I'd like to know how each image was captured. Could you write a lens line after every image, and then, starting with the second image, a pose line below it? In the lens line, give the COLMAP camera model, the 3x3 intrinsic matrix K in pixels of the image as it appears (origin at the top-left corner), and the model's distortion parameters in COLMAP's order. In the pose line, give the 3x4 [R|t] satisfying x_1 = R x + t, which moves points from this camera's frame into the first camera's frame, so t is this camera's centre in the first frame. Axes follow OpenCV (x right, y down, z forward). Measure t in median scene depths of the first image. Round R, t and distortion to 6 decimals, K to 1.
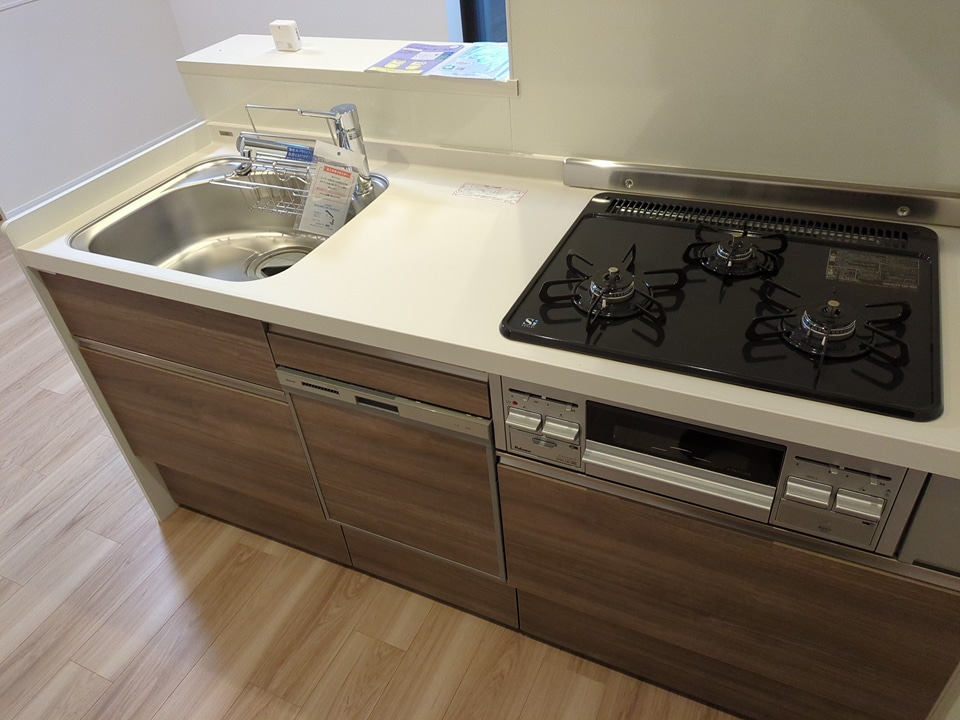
lens RADIAL K [[723.3, 0, 479.0], [0, 723.3, 384.8], [0, 0, 1]] dist [0.045594, -0.001788]
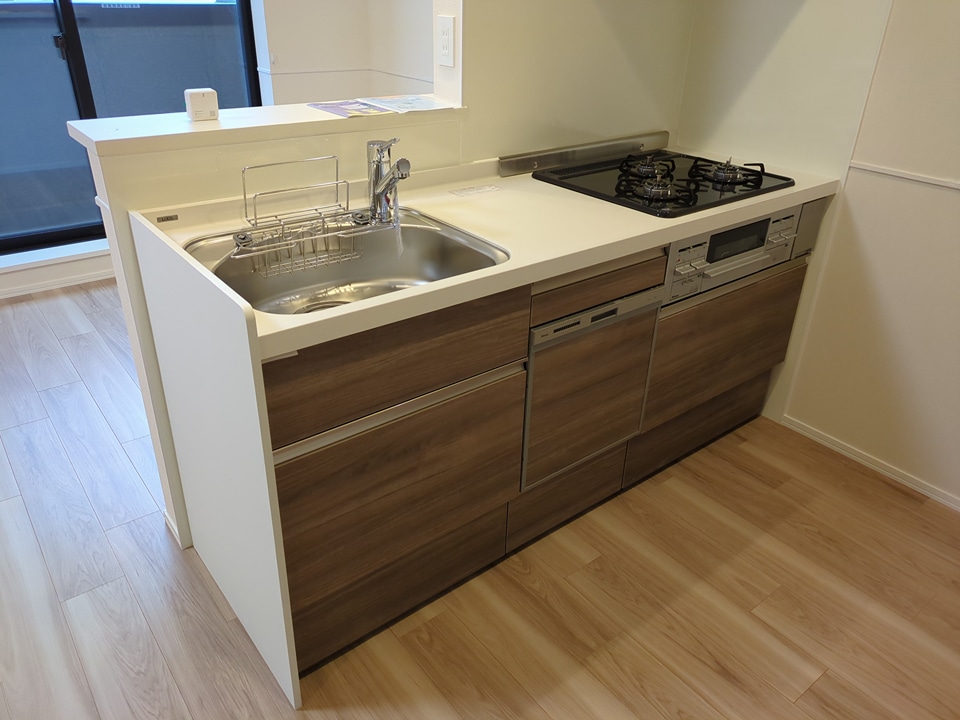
lens RADIAL K [[710.9, 0, 484.2], [0, 710.9, 364.6], [0, 0, 1]] dist [0.050827, -0.047973]
pose [[0.418930, -0.340398, 0.841800, -1.054847], [0.519830, 0.850028, 0.085027, -0.093513], [-0.744496, 0.401972, 0.533051, 0.404330]]
